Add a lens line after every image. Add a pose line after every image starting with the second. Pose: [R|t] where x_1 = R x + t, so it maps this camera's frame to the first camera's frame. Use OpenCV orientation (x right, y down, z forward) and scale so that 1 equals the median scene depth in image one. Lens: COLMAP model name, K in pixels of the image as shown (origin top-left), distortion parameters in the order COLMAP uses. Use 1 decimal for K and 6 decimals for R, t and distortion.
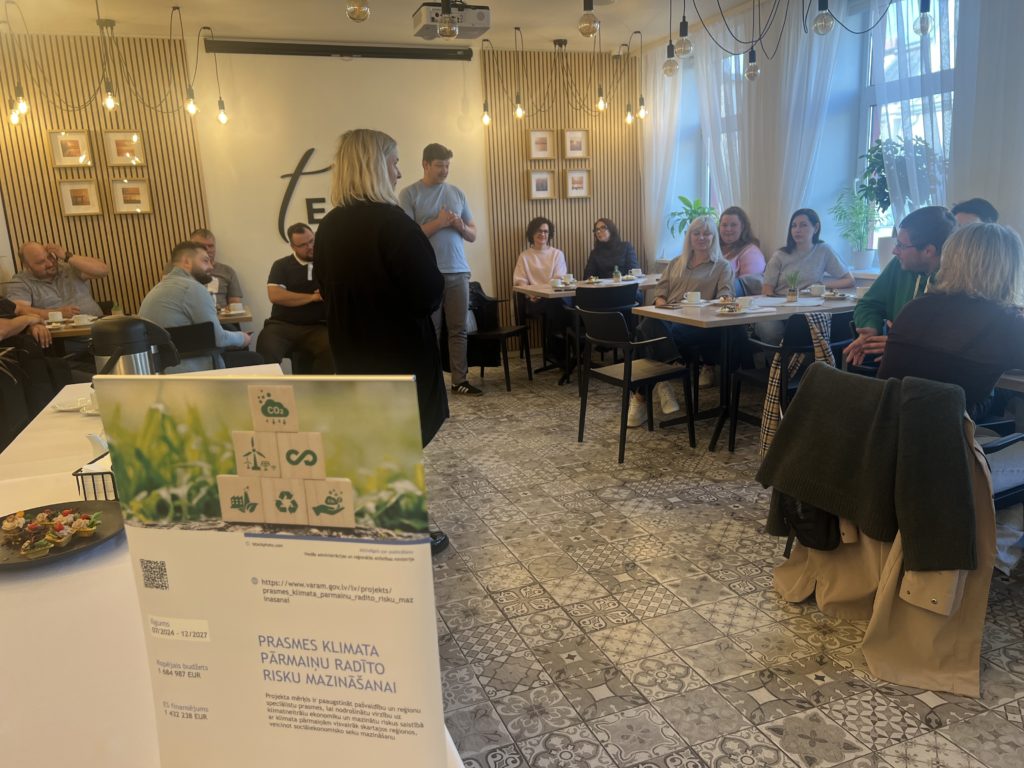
lens RADIAL K [[771.7, 0, 512.8], [0, 771.7, 394.0], [0, 0, 1]] dist [0.059061, -0.066658]
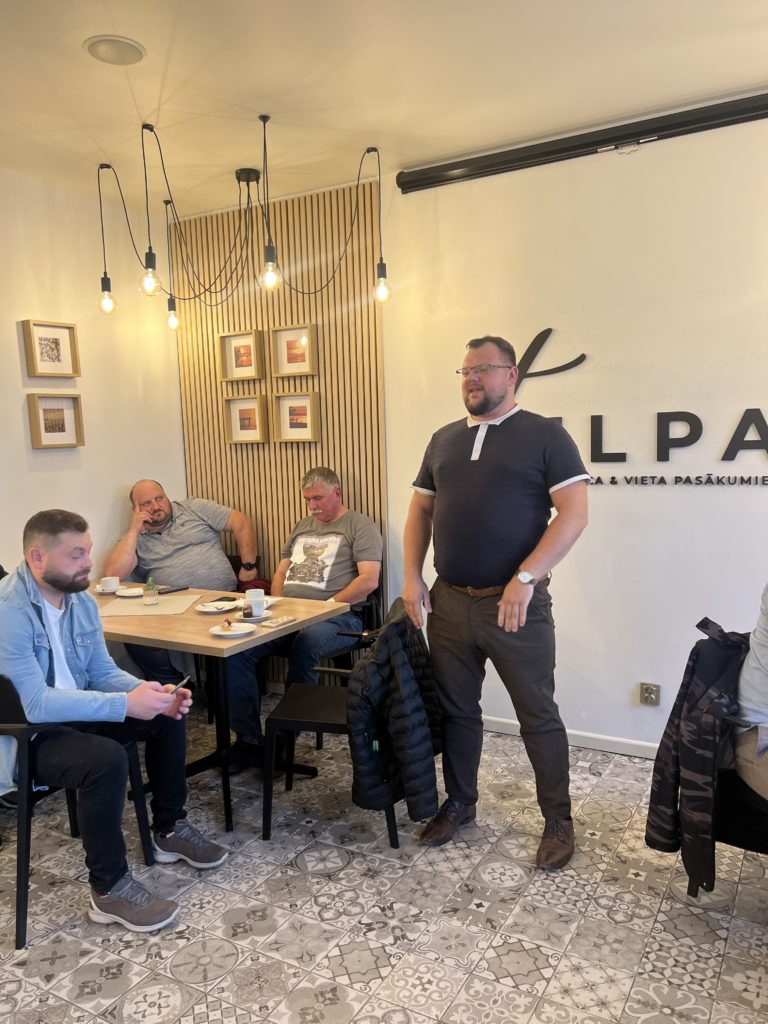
lens RADIAL K [[771.7, 0, 387.2], [0, 771.7, 519.6], [0, 0, 1]] dist [0.059061, -0.066658]
pose [[0.641116, 0.104905, -0.760240, 0.123419], [-0.172460, 0.984971, -0.009521, -0.197480], [0.747816, 0.137215, 0.649572, 0.719150]]
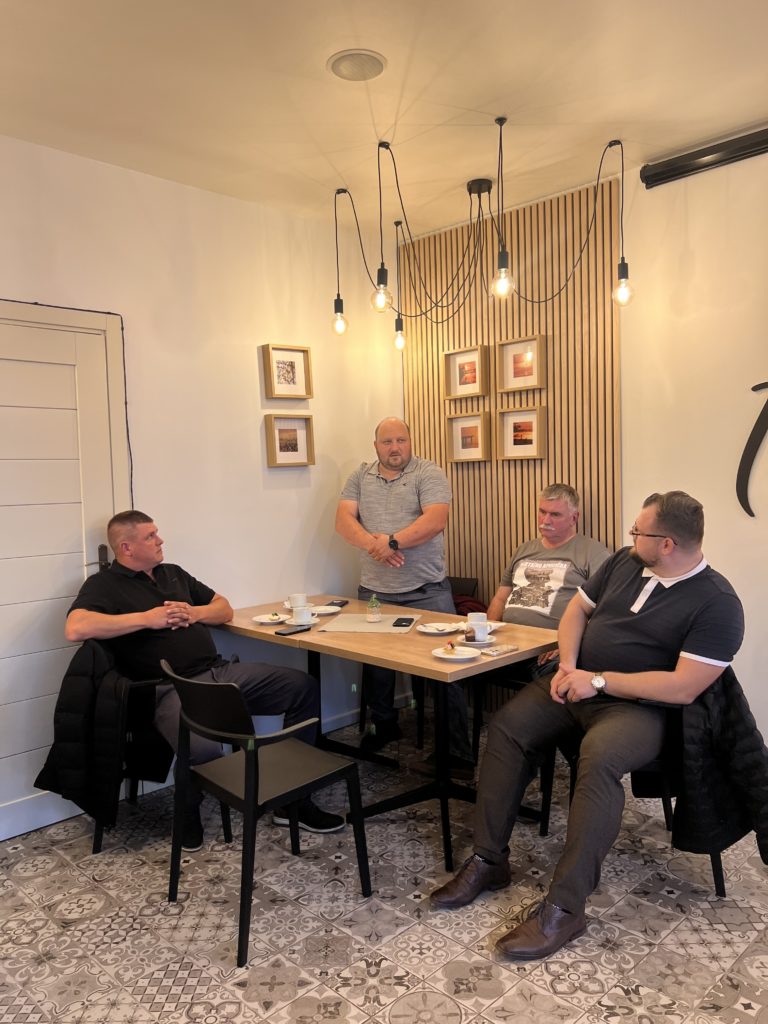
lens RADIAL K [[771.7, 0, 383.1], [0, 771.7, 512.6], [0, 0, 1]] dist [0.059061, -0.066658]
pose [[0.408546, 0.078201, -0.909382, 0.086688], [-0.193647, 0.981068, -0.002631, -0.188405], [0.891959, 0.177174, 0.415954, 0.729382]]
